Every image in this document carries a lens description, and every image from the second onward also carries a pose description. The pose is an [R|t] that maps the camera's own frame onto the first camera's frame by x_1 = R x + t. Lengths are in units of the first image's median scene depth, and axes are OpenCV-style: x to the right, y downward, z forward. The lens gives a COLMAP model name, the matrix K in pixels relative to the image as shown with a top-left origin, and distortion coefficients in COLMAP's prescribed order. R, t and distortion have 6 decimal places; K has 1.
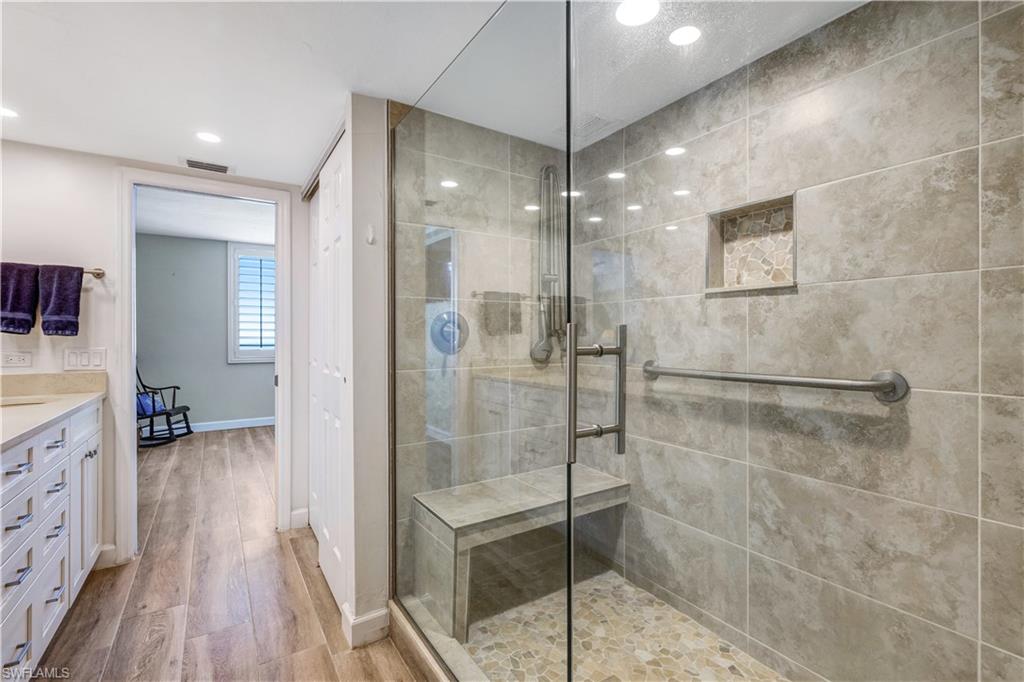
lens RADIAL K [[465.1, 0, 512.3], [0, 465.1, 337.5], [0, 0, 1]] dist [-0.002105, 0.001099]
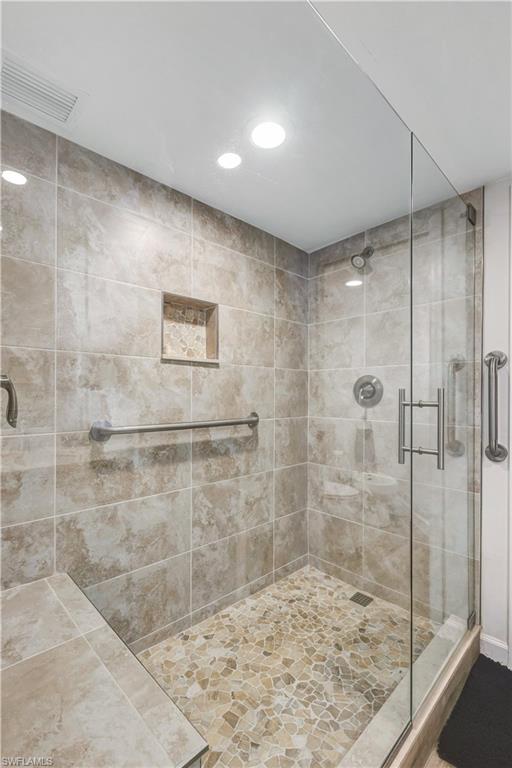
lens RADIAL K [[348.9, 0, 246.9], [0, 348.9, 396.3], [0, 0, 1]] dist [-0.002105, 0.001099]
pose [[-0.182772, 0.001894, 0.983153, -0.546565], [0.003852, 0.999992, -0.001210, 0.003681], [-0.983148, 0.003566, -0.182778, 1.046413]]
